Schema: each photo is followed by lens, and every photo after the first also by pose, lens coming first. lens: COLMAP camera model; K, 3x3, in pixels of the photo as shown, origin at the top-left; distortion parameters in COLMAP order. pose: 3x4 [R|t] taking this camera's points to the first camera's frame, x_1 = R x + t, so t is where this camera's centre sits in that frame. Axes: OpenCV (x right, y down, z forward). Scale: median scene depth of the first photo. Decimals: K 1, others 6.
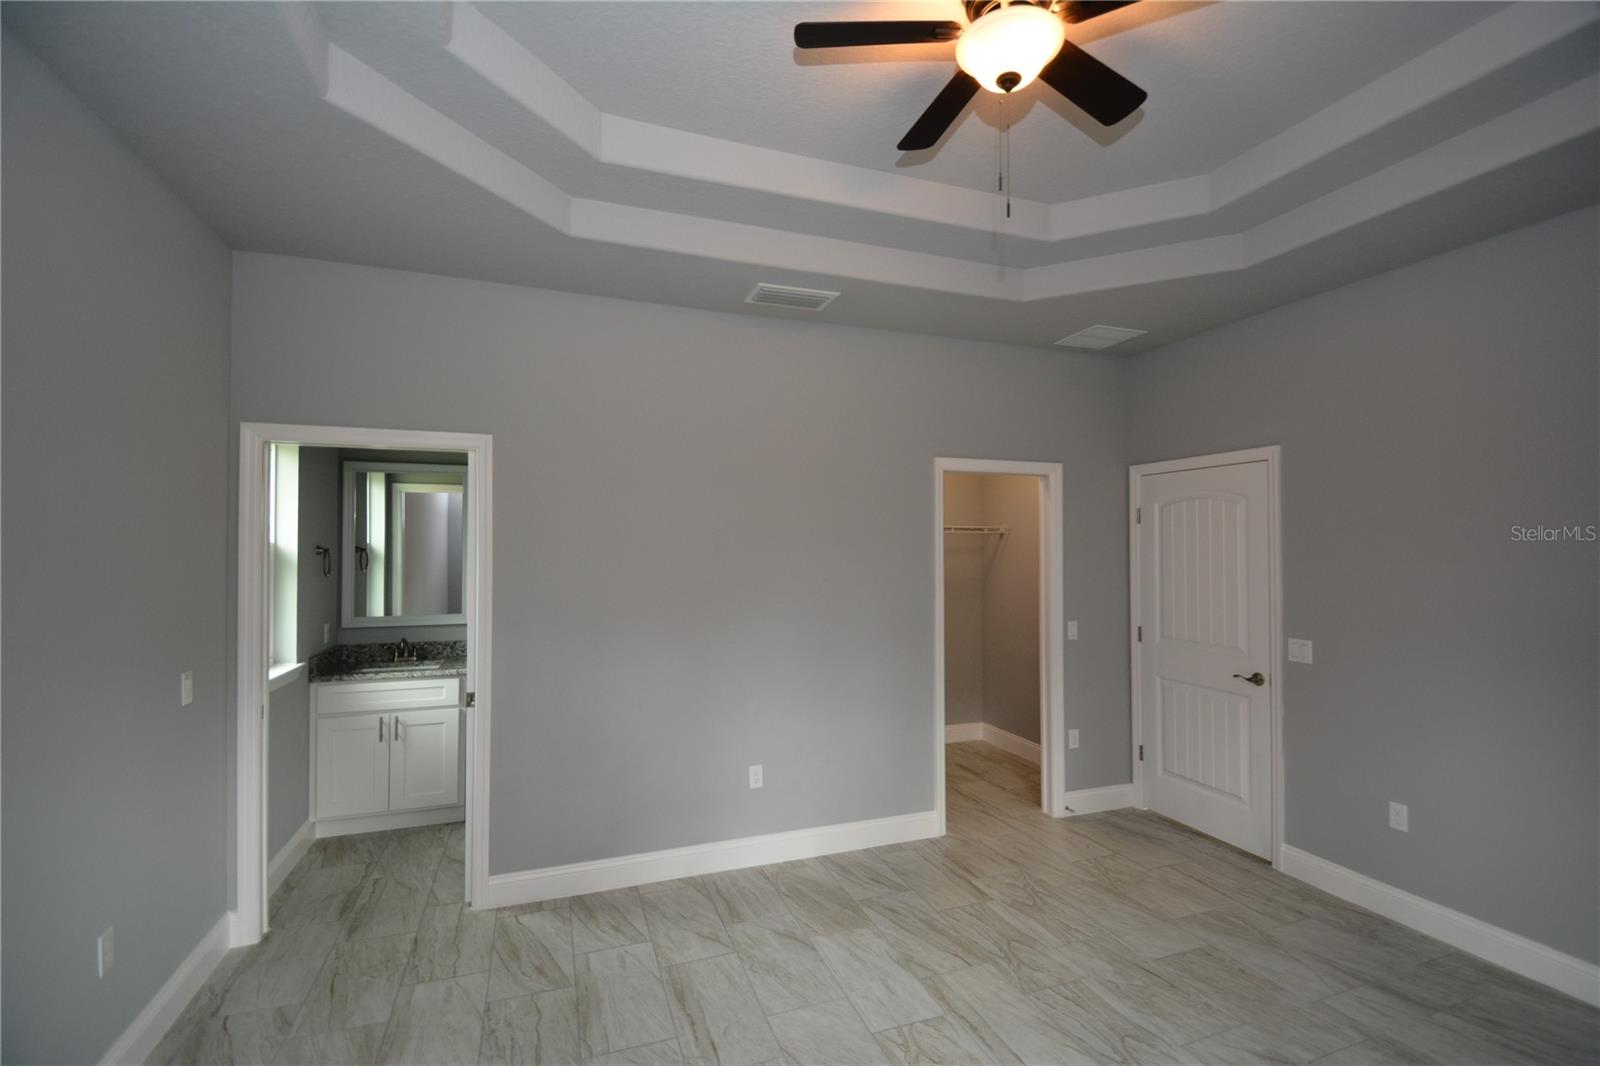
lens RADIAL K [[701.8, 0, 800.0], [0, 701.8, 533.0], [0, 0, 1]] dist [0.021194, -0.020452]
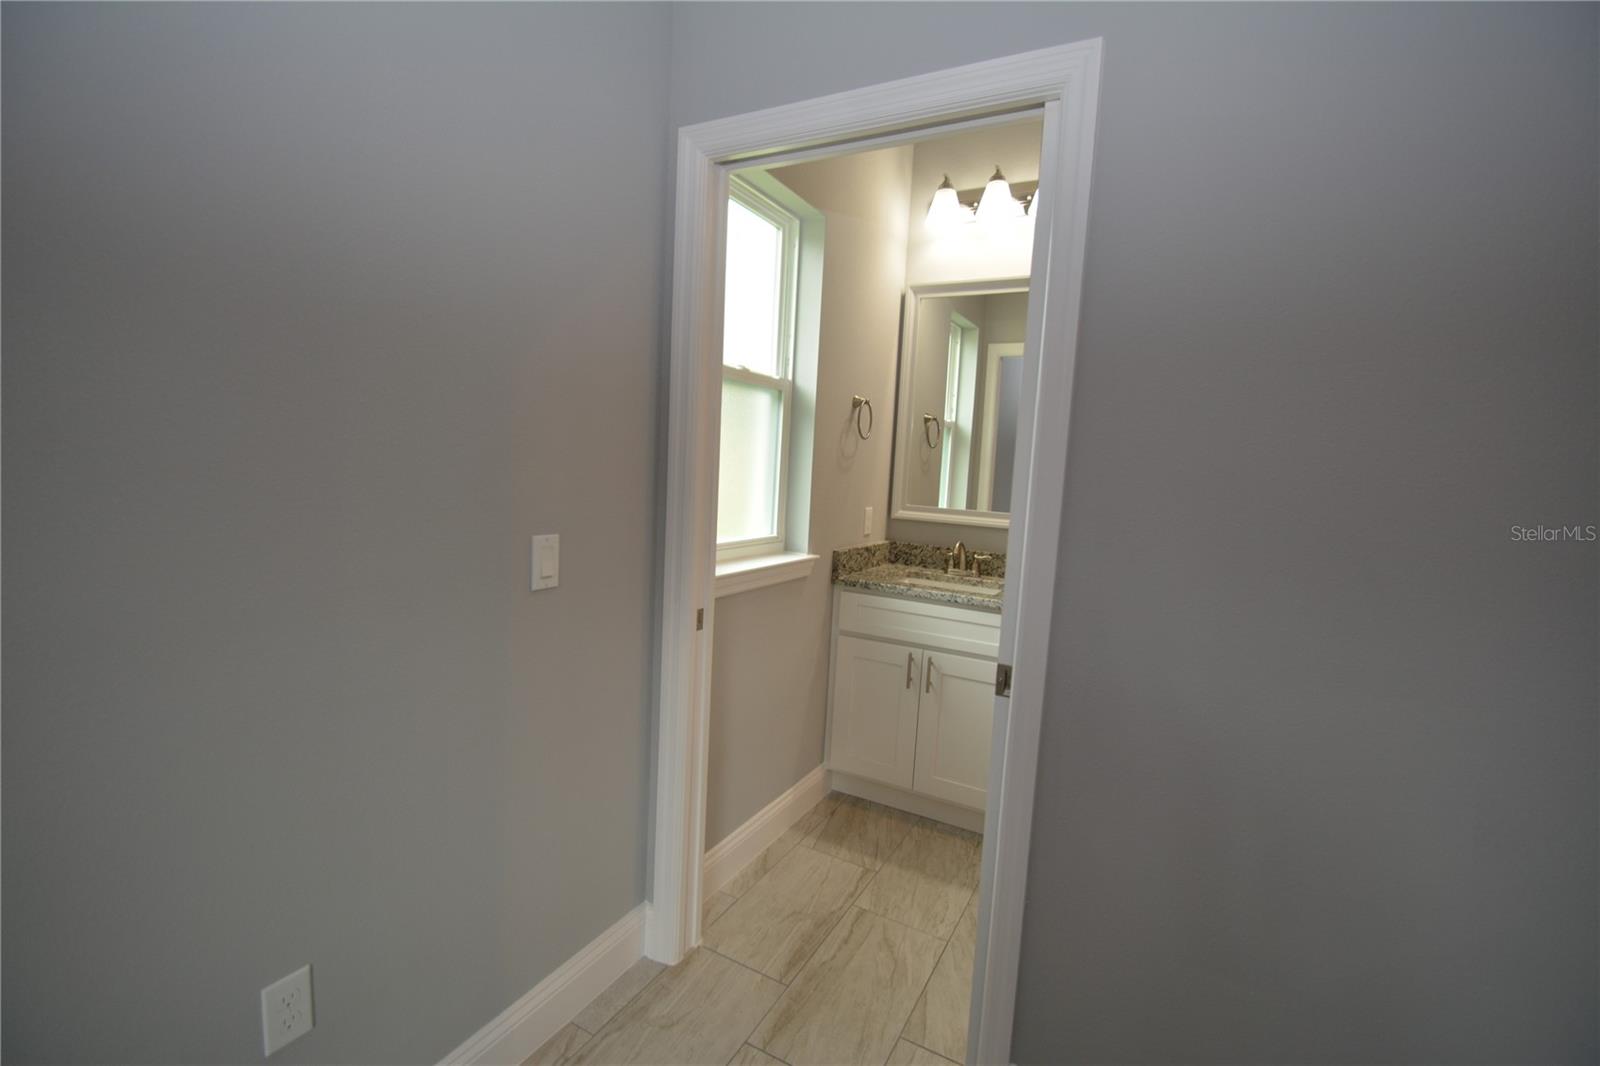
lens RADIAL K [[701.8, 0, 800.0], [0, 701.8, 533.0], [0, 0, 1]] dist [0.021194, -0.020452]
pose [[0.661456, 0.112962, -0.741428, -0.229003], [-0.038490, 0.992402, 0.116862, 0.094362], [0.748995, -0.048761, 0.660778, 0.609902]]
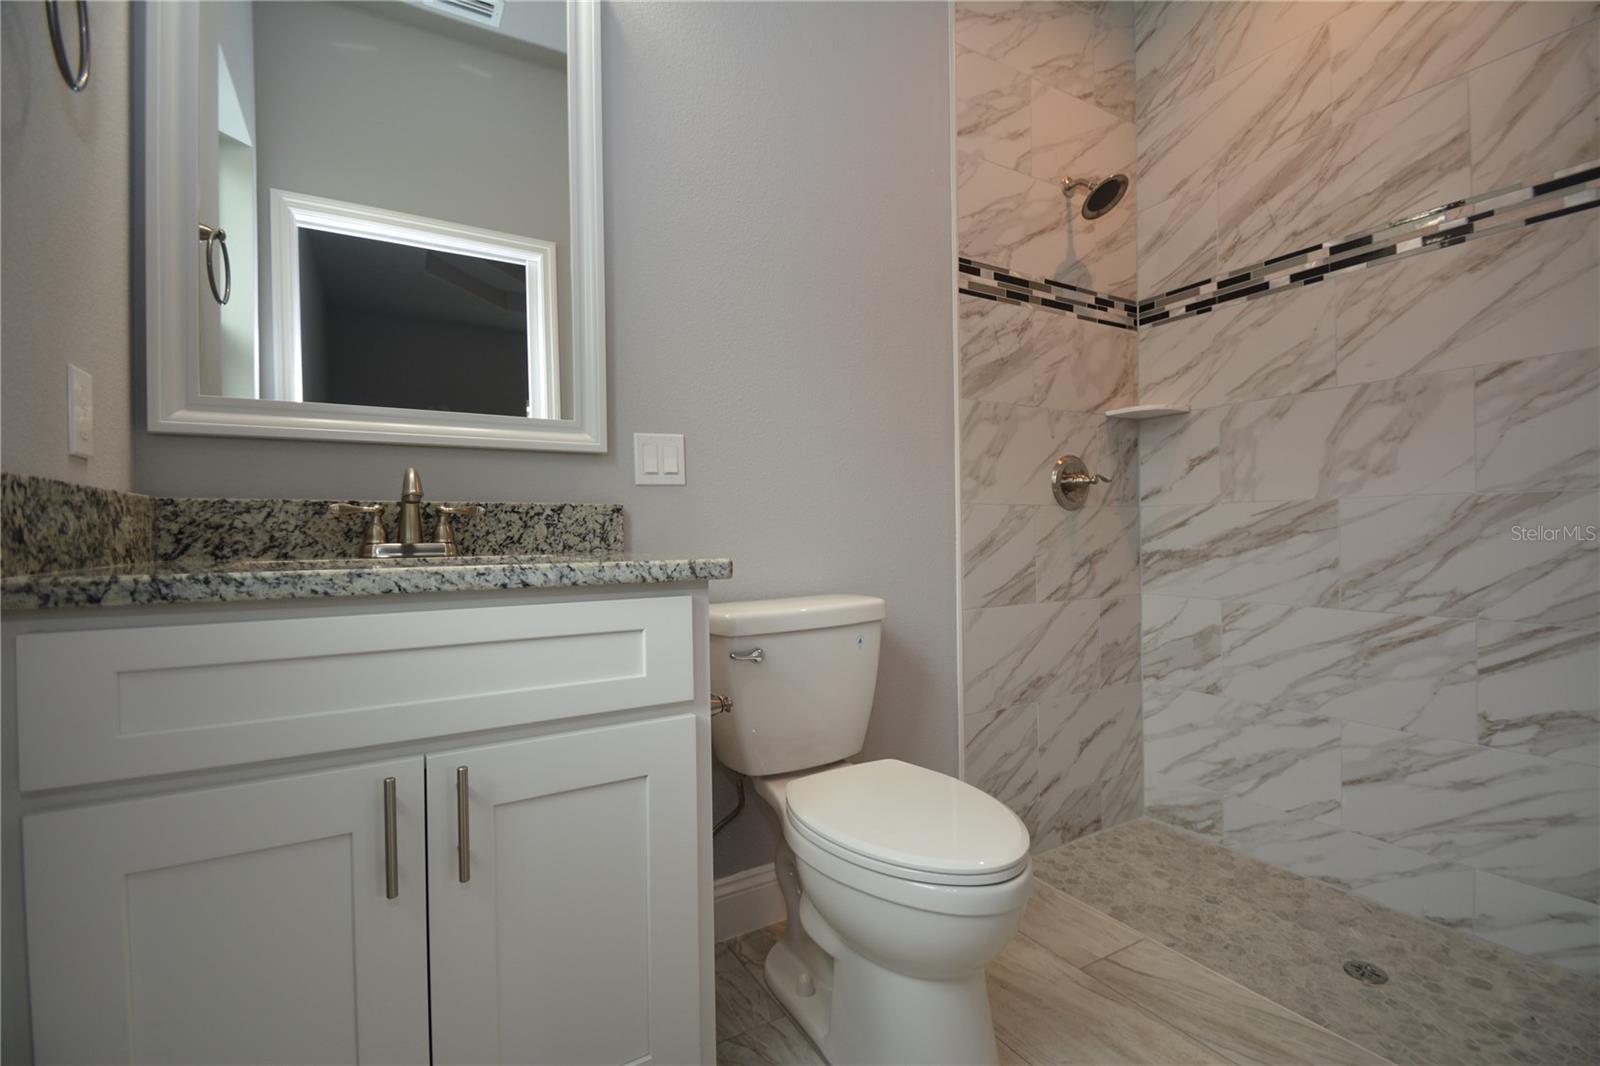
lens RADIAL K [[701.8, 0, 800.0], [0, 701.8, 533.0], [0, 0, 1]] dist [0.021194, -0.020452]
pose [[0.984621, -0.008278, 0.174507, -0.637832], [0.004083, 0.999694, 0.024384, 0.231909], [-0.174655, -0.023296, 0.984354, 0.973282]]
